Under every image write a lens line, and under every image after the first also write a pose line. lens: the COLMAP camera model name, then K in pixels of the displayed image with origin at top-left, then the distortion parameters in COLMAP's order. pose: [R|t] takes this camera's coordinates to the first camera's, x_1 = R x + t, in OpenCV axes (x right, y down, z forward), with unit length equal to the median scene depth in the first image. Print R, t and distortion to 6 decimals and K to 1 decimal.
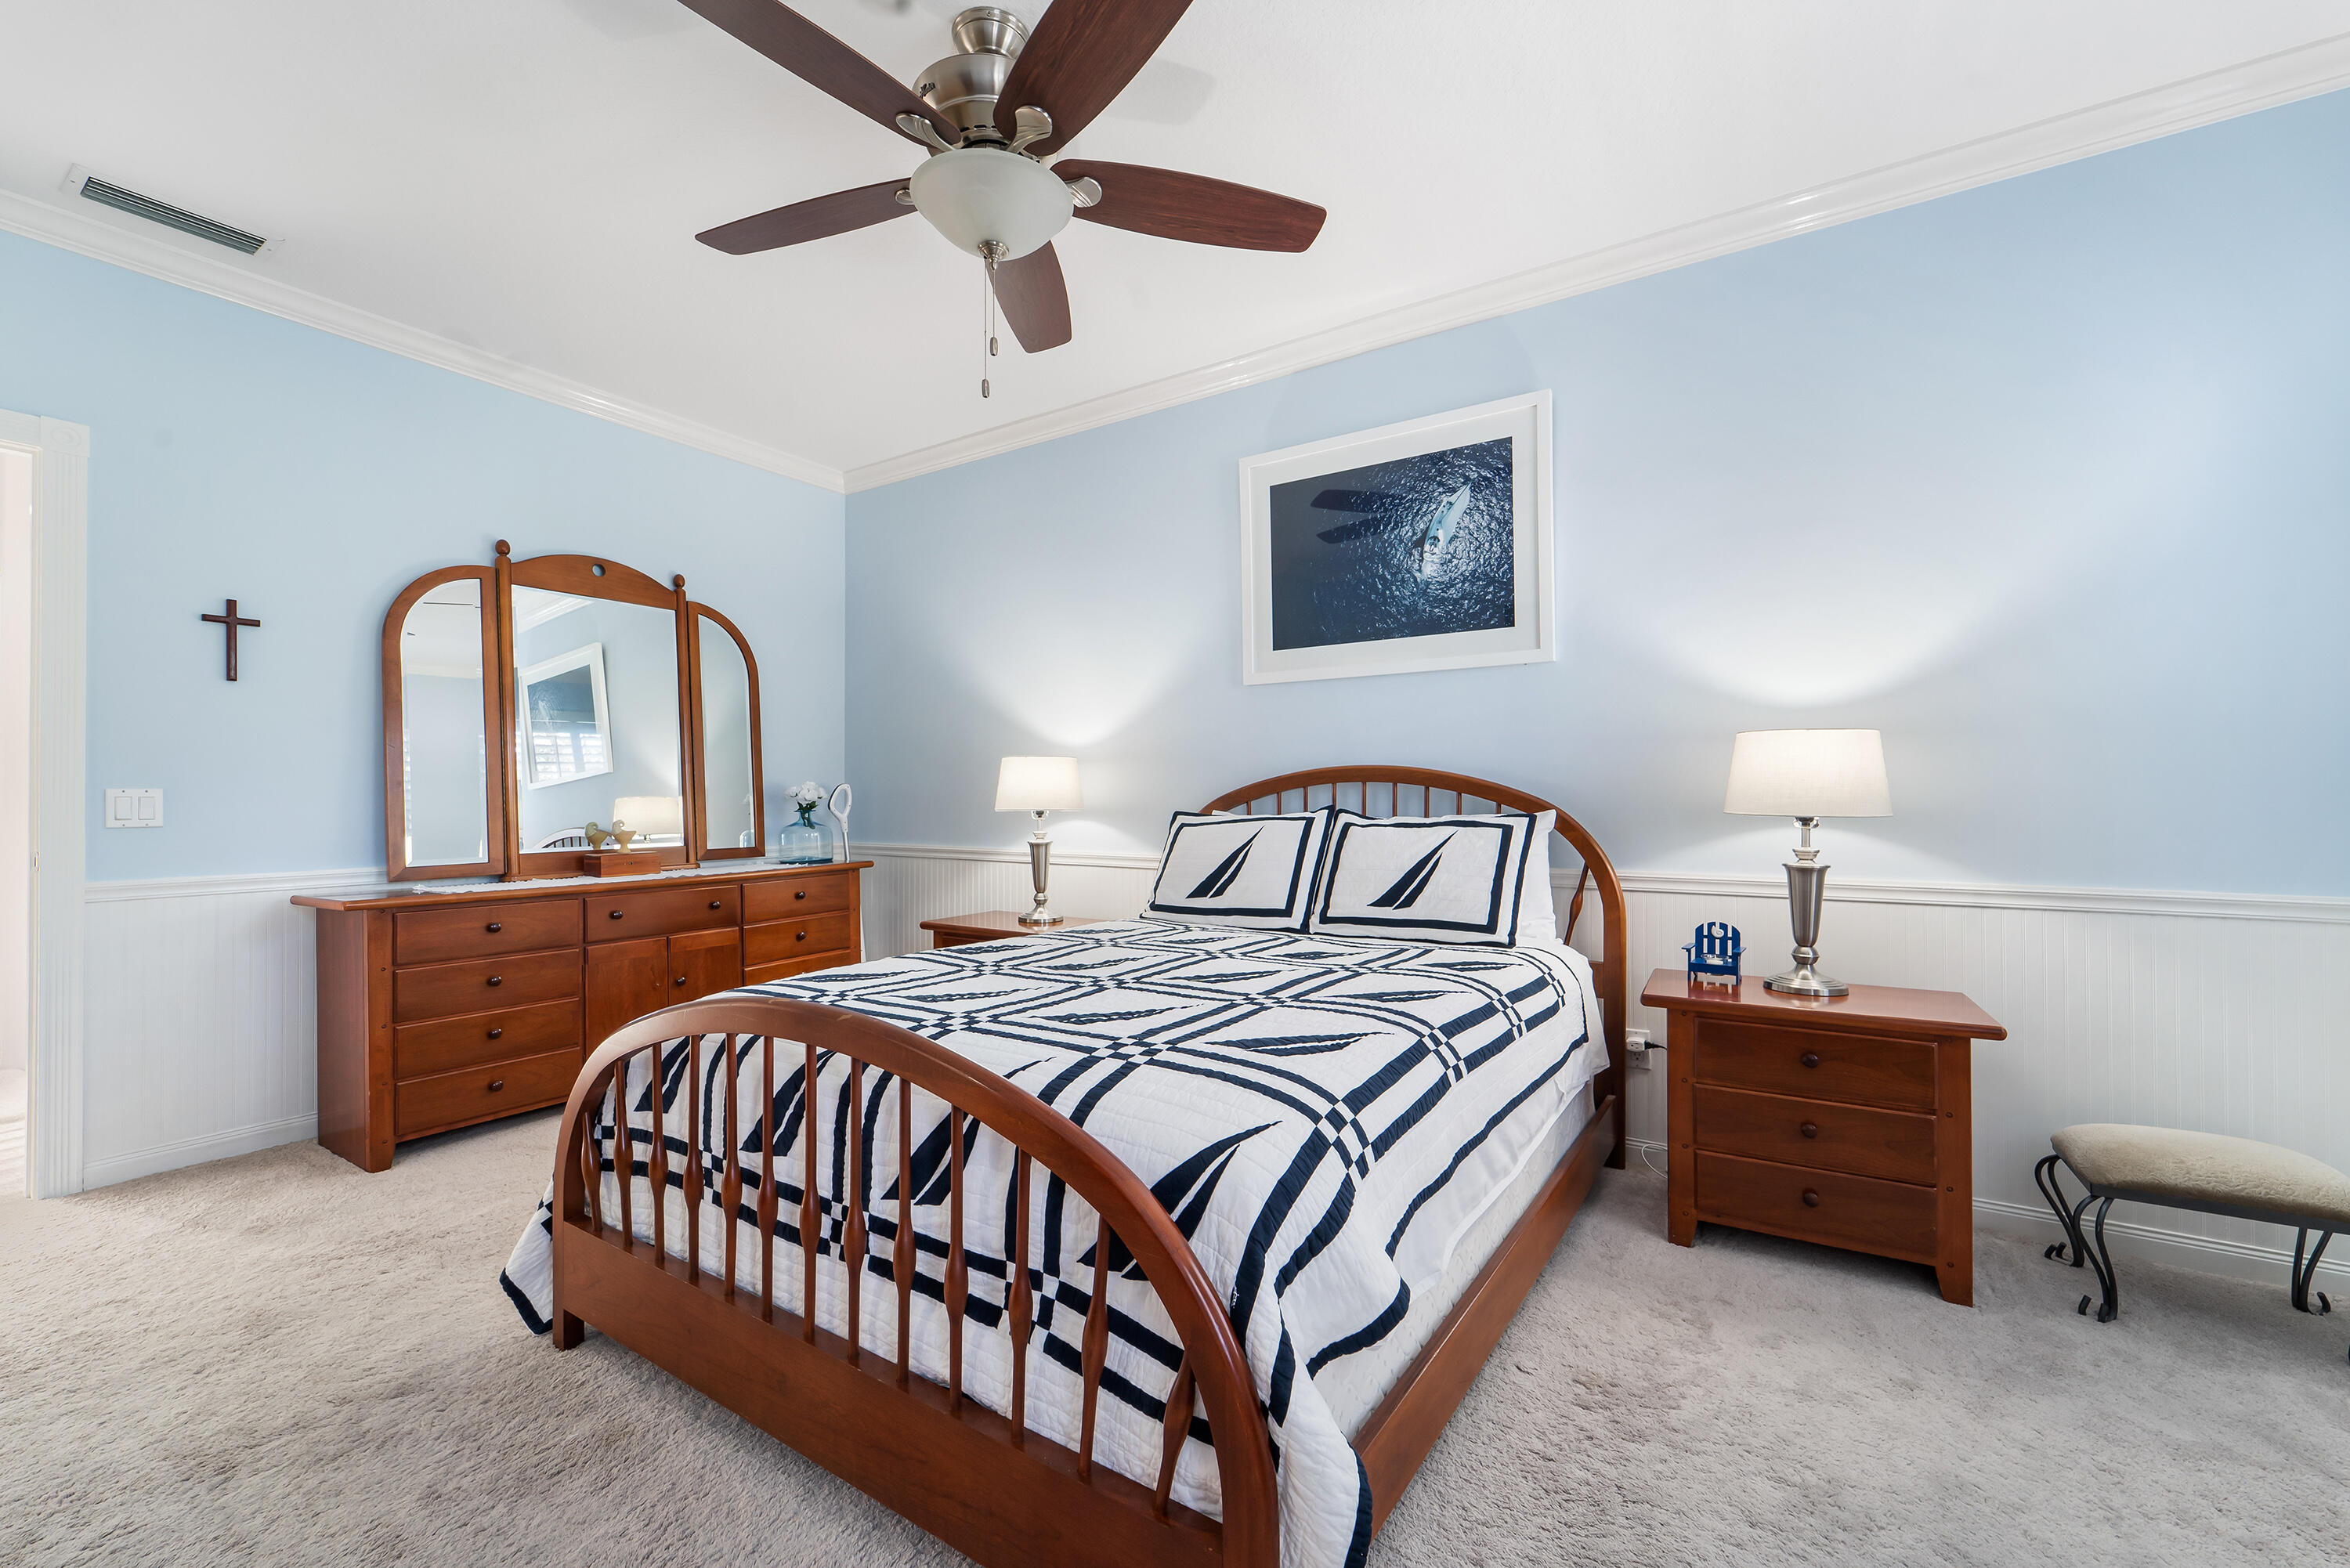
lens RADIAL K [[975.4, 0, 1192.1], [0, 975.4, 796.7], [0, 0, 1]] dist [0.003364, -0.002686]
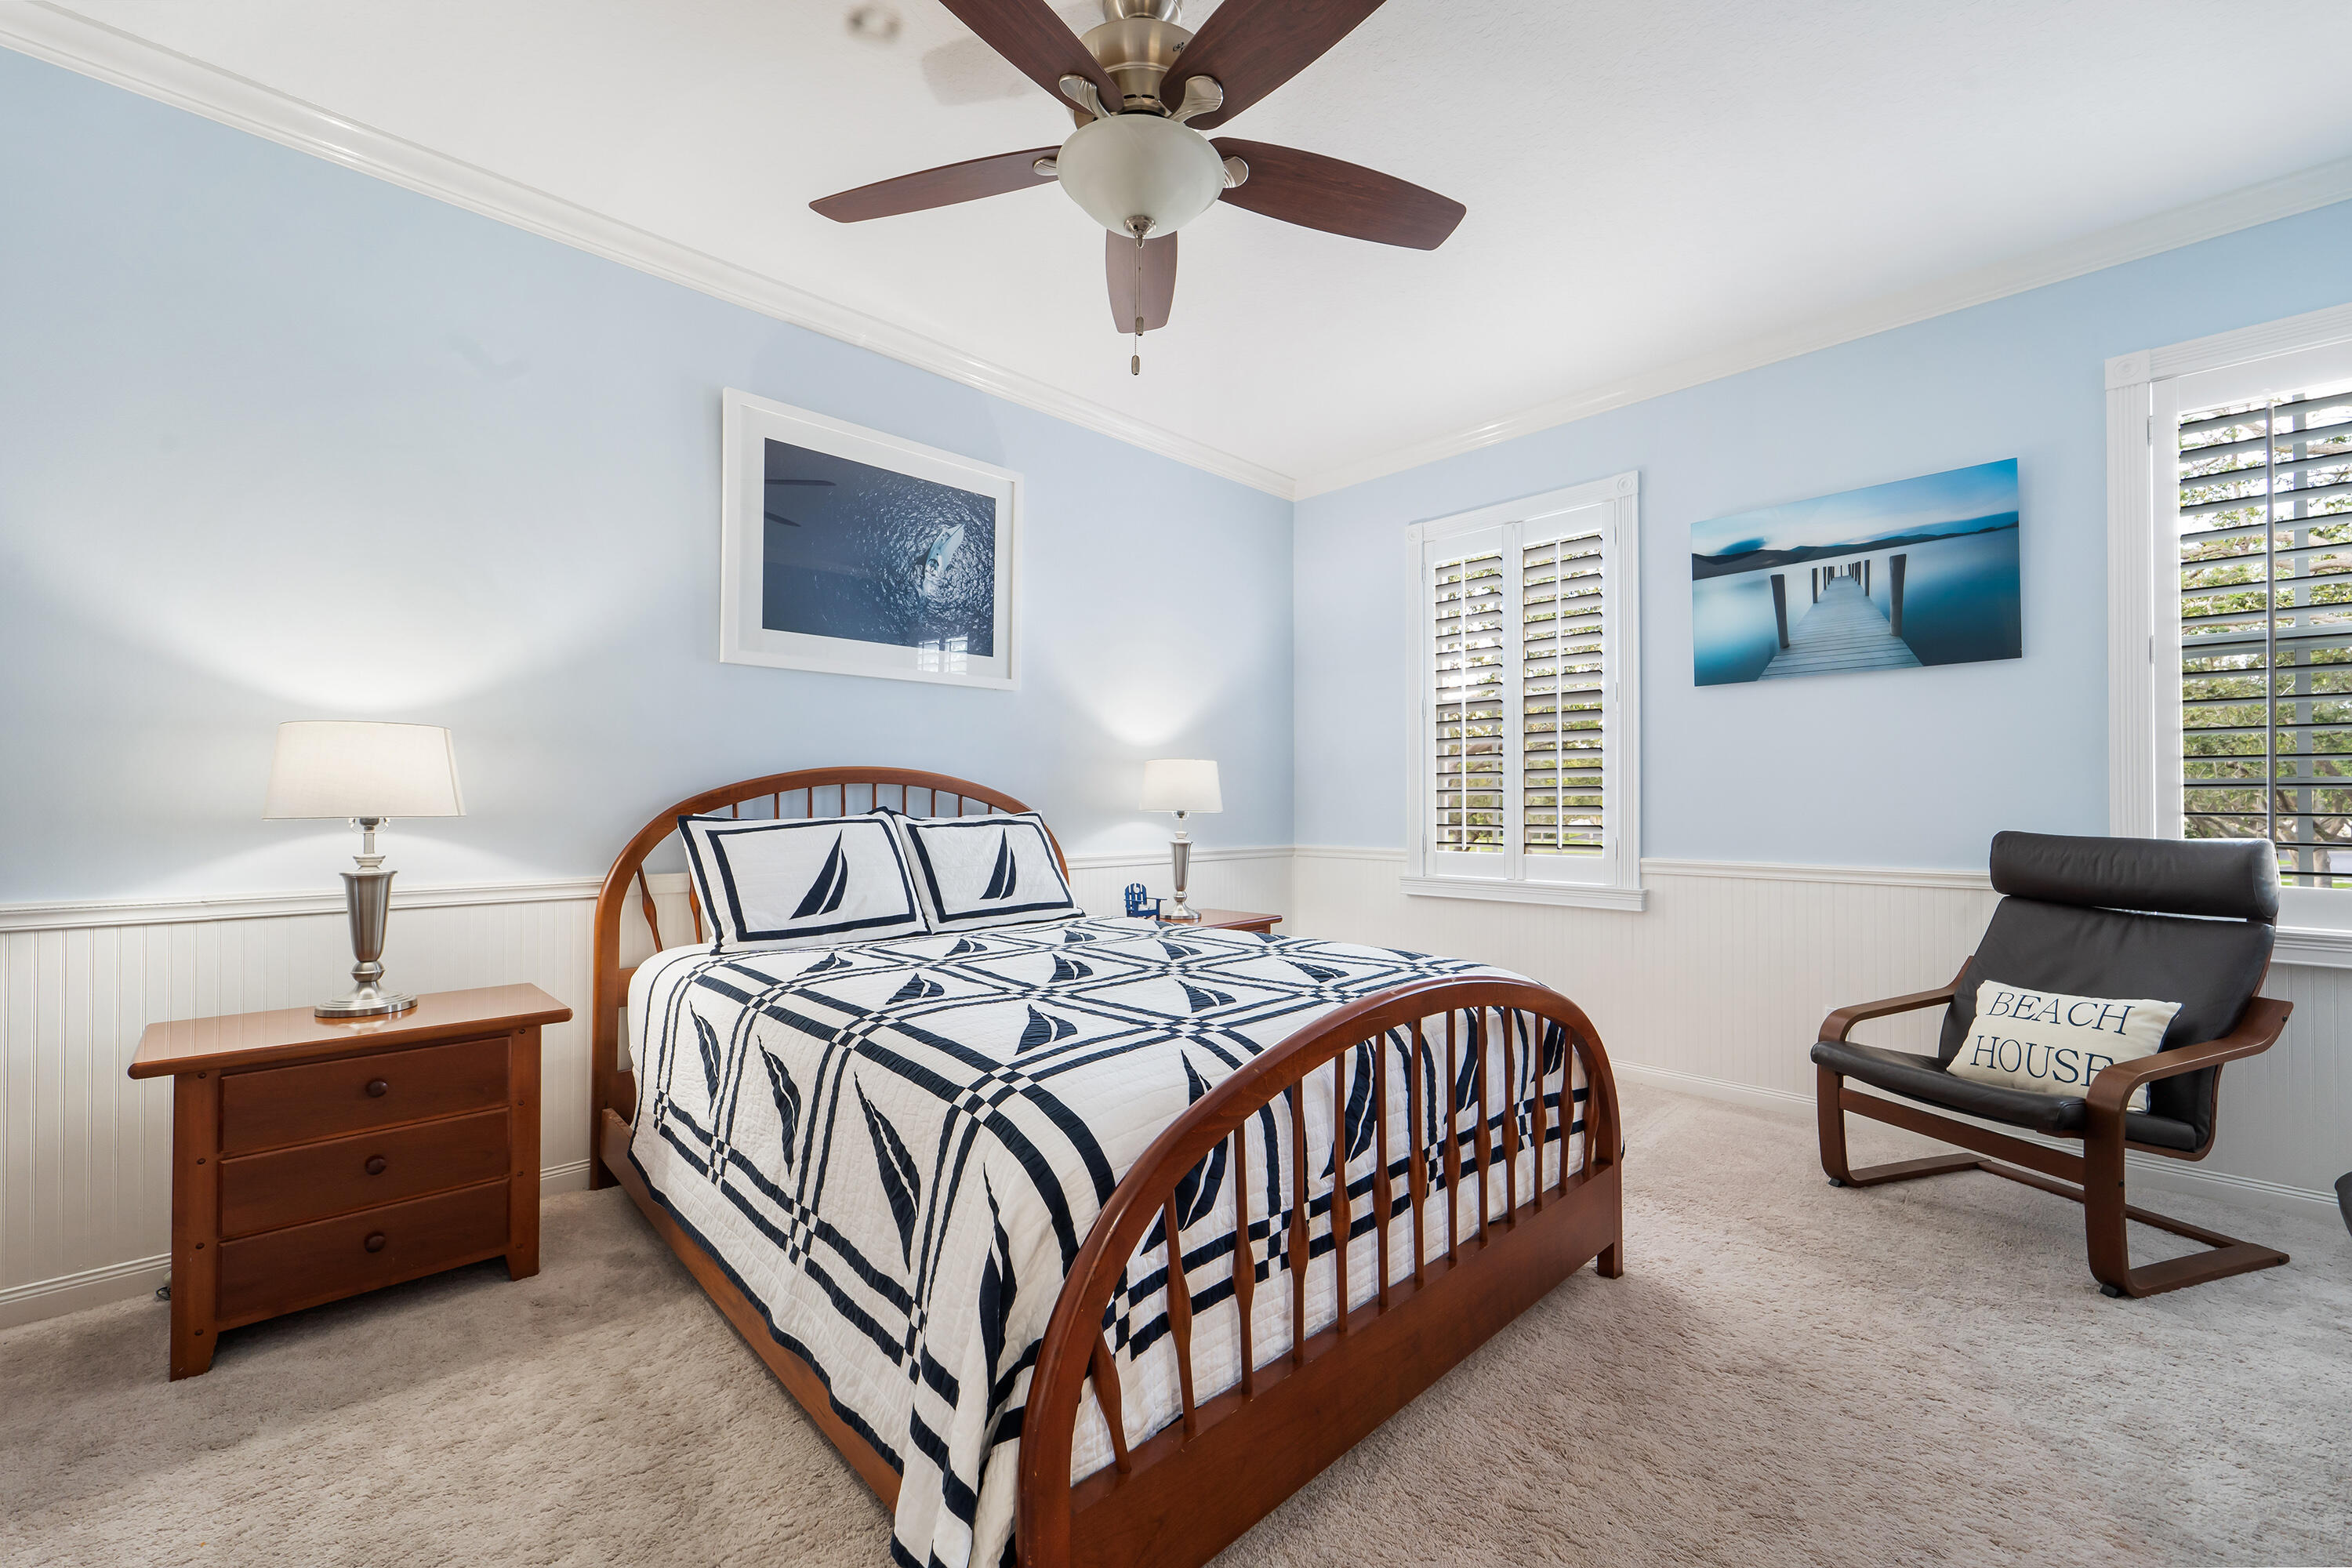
lens RADIAL K [[976.3, 0, 1195.4], [0, 976.3, 779.3], [0, 0, 1]] dist [0.003364, -0.002686]
pose [[0.198926, 0.024456, 0.979709, -0.723931], [-0.006478, 0.999700, -0.023639, 0.002254], [-0.979993, -0.001644, 0.199025, 0.476845]]
